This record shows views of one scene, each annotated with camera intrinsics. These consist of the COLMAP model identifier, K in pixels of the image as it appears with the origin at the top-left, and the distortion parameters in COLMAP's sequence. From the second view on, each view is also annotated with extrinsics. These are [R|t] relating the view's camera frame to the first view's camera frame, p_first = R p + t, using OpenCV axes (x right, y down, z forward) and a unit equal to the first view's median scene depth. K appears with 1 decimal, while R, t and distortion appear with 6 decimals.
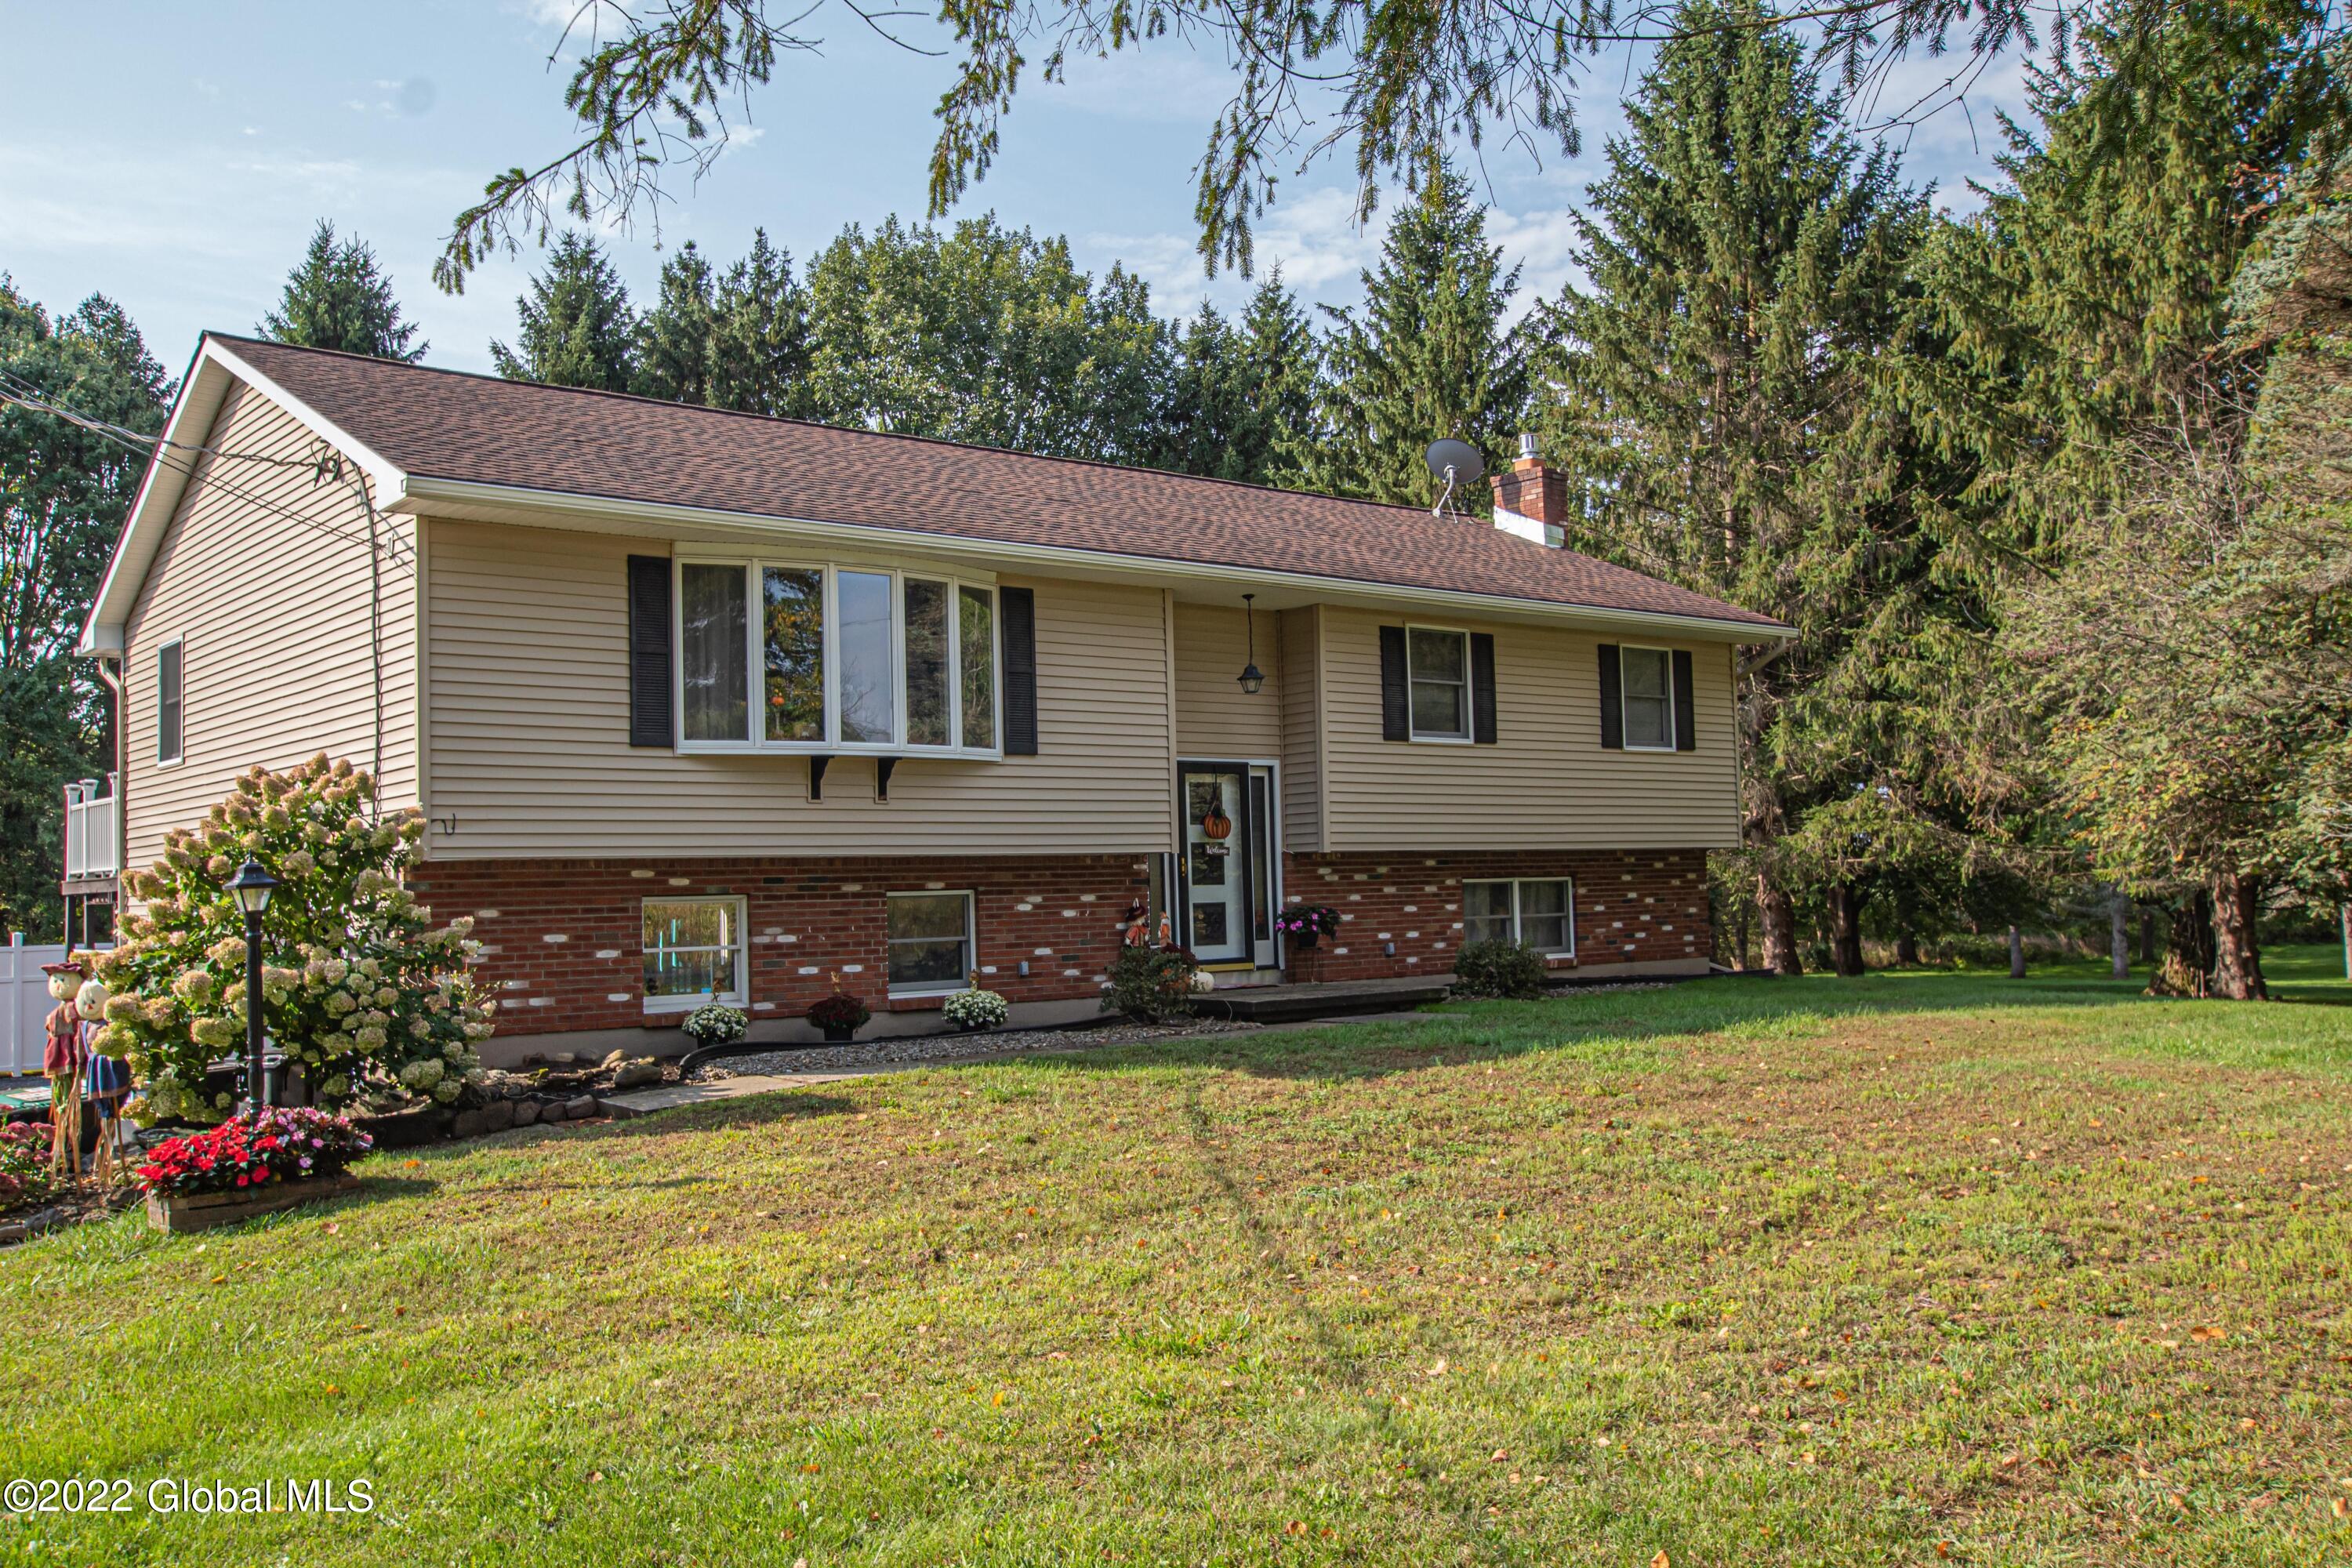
lens RADIAL K [[2018.5, 0, 1172.1], [0, 2018.5, 782.6], [0, 0, 1]] dist [0.002747, 0.027103]
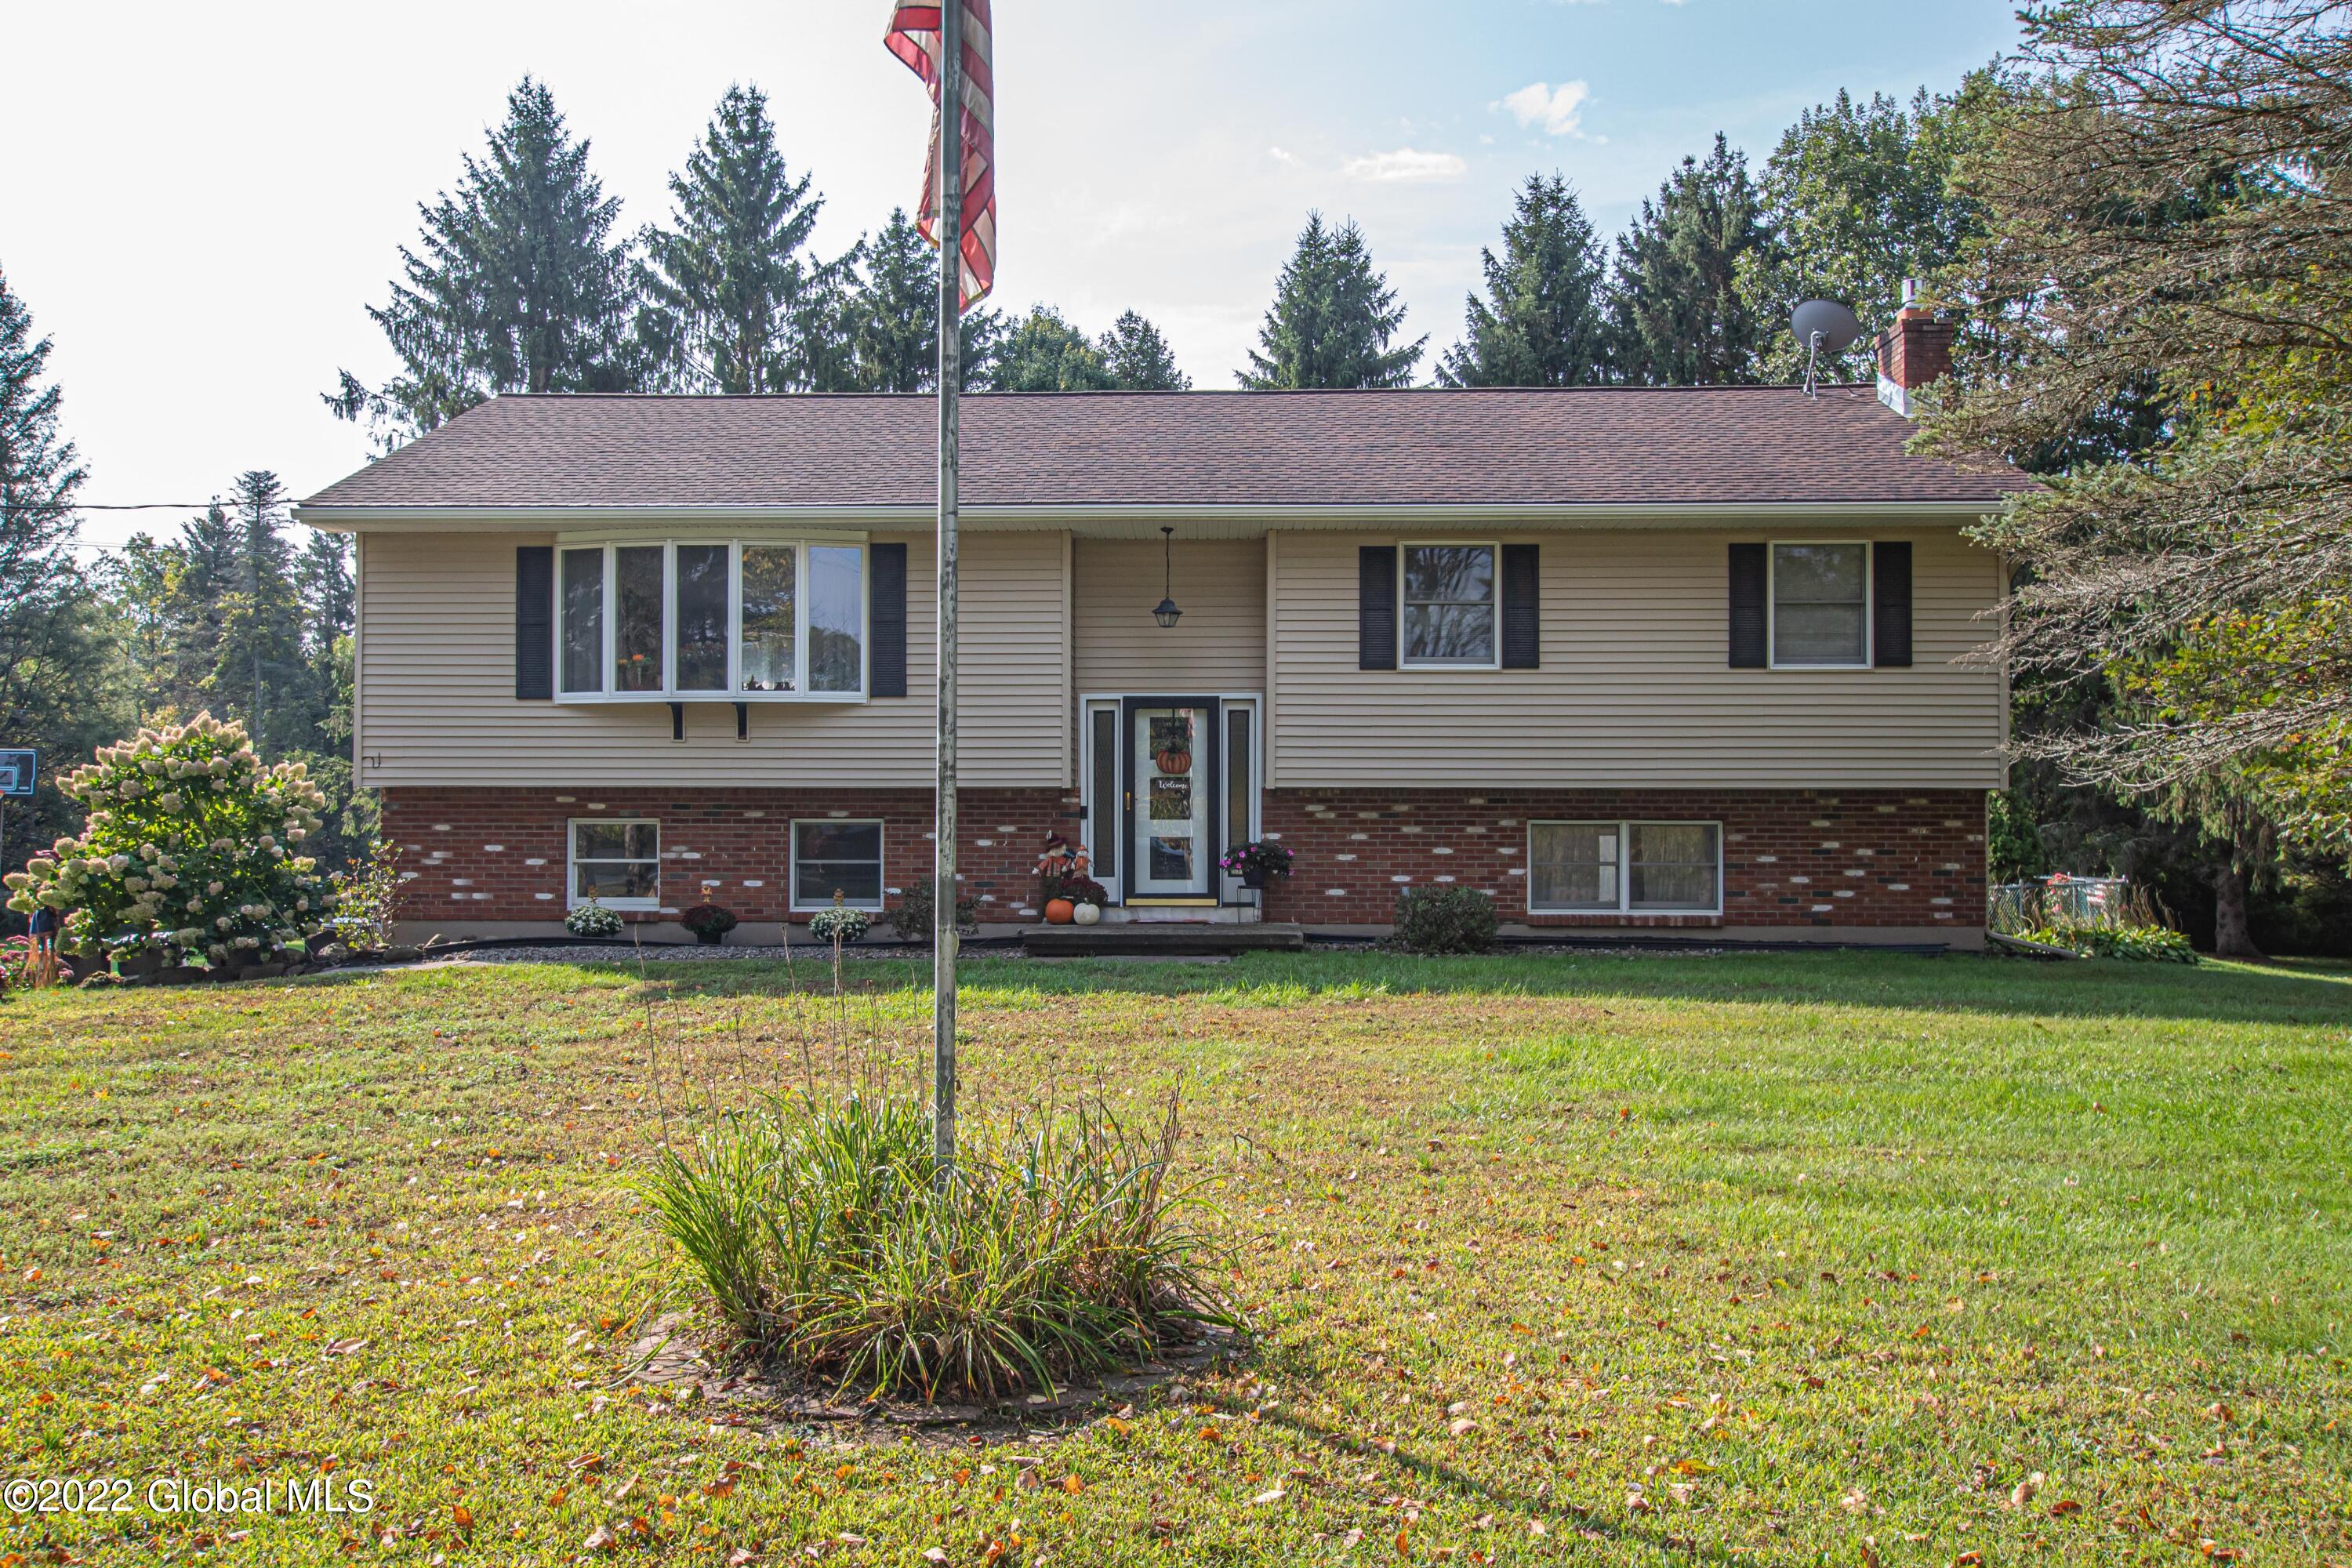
lens RADIAL K [[2018.5, 0, 1173.6], [0, 2018.5, 795.7], [0, 0, 1]] dist [0.002747, 0.027103]
pose [[0.748501, 0.015777, -0.662946, 0.685464], [0.015085, 0.999053, 0.040807, -0.002129], [0.662962, -0.040544, 0.747555, 0.250368]]
